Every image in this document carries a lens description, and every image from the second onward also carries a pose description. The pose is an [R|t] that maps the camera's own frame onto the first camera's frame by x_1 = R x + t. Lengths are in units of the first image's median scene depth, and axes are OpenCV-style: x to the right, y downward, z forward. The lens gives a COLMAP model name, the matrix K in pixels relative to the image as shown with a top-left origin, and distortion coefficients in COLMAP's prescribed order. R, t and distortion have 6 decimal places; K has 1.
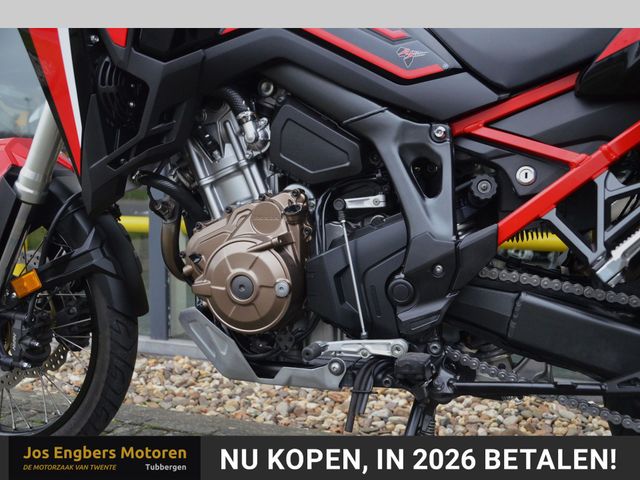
lens RADIAL K [[665.8, 0, 339.9], [0, 665.8, 242.3], [0, 0, 1]] dist [0.012055, 0.000000]
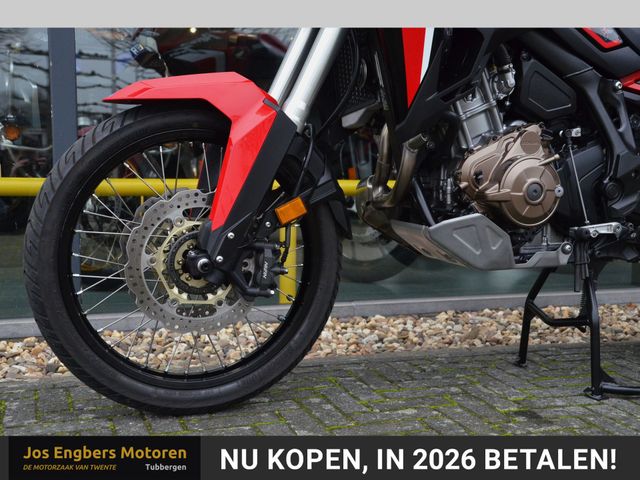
lens RADIAL K [[828.5, 0, 335.9], [0, 828.5, 246.4], [0, 0, 1]] dist [0.073195, 0.000000]
pose [[0.790920, -0.067050, 0.608235, -1.543733], [0.060784, 0.997671, 0.030940, 0.102385], [-0.608893, 0.012500, 0.793154, -0.114509]]
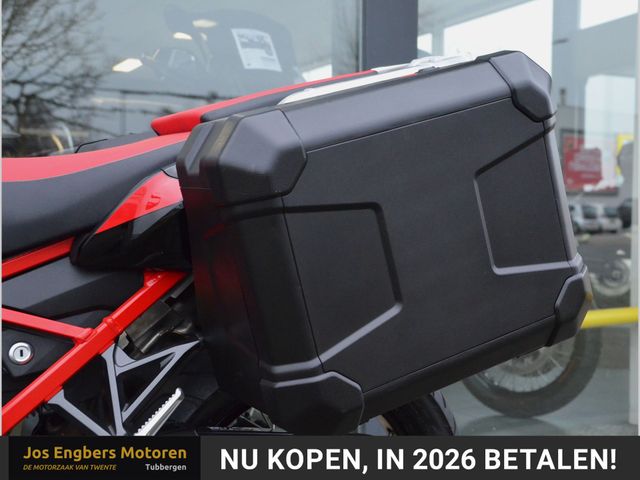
lens RADIAL K [[936.9, 0, 376.1], [0, 936.9, 249.4], [0, 0, 1]] dist [0.149019, 0.000000]
pose [[0.692452, -0.040034, 0.720353, -0.294072], [0.078022, 0.996759, -0.019604, -0.171373], [-0.717233, 0.069778, 0.693331, -0.216556]]
